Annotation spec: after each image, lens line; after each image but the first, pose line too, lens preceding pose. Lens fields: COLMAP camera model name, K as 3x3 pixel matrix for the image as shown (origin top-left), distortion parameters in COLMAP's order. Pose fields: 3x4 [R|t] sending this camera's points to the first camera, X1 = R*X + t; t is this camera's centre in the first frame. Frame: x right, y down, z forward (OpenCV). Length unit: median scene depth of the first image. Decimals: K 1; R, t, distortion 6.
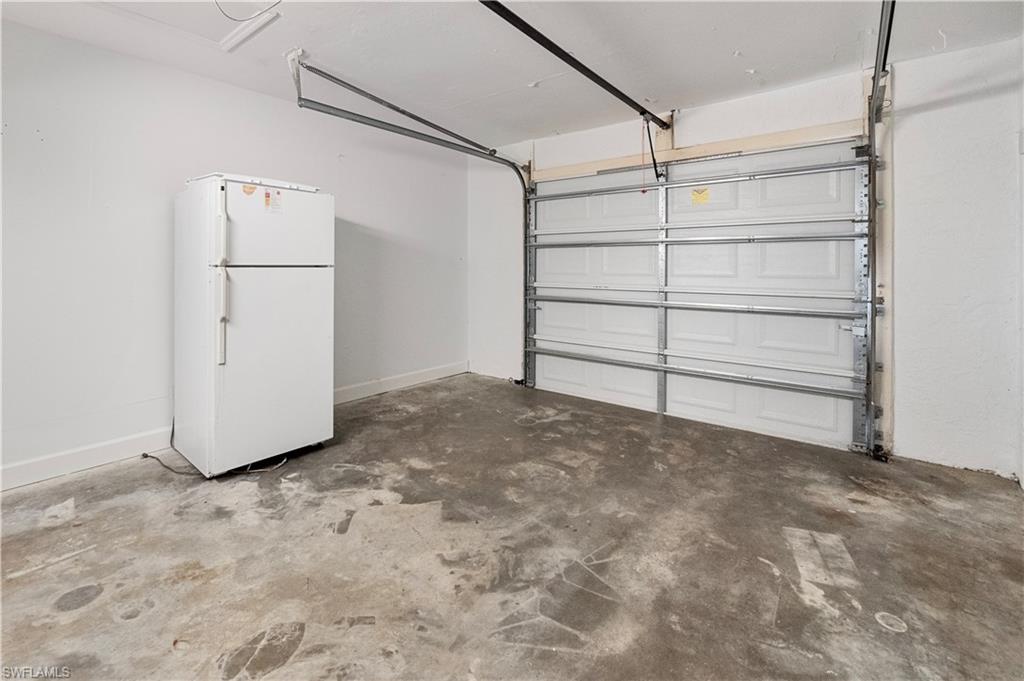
lens RADIAL K [[448.2, 0, 511.4], [0, 448.2, 267.8], [0, 0, 1]] dist [-0.000777, 0.000195]
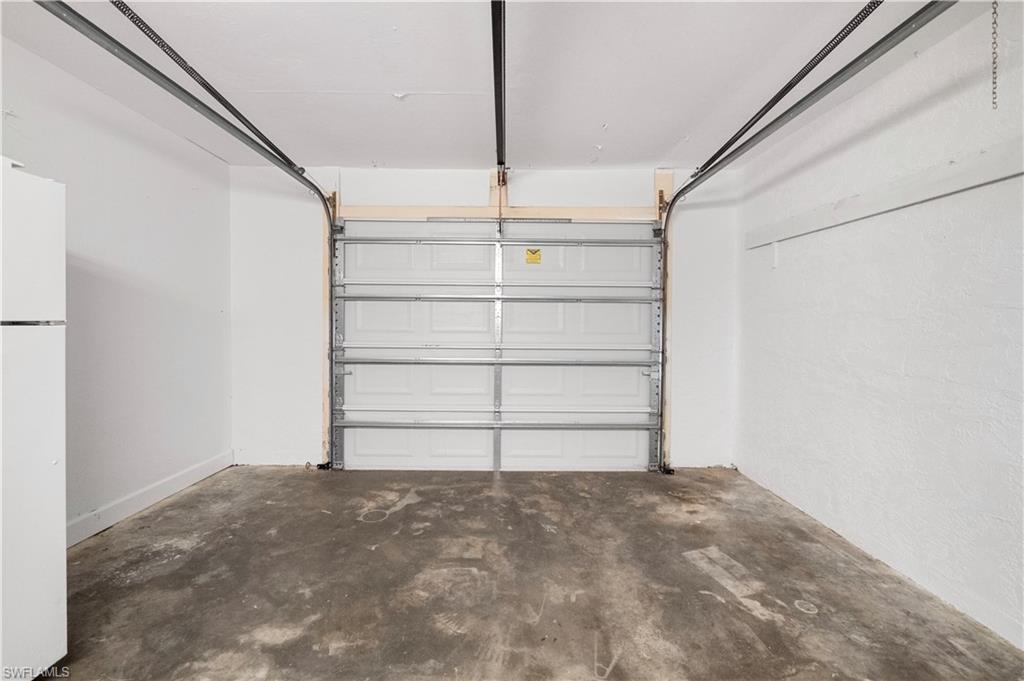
lens RADIAL K [[426.9, 0, 511.0], [0, 426.9, 329.4], [0, 0, 1]] dist [-0.004974, 0.000020]
pose [[0.789695, -0.005888, 0.613471, -0.282491], [-0.004353, 0.999875, 0.015200, -0.005111], [-0.613484, -0.014674, 0.789571, 0.296577]]
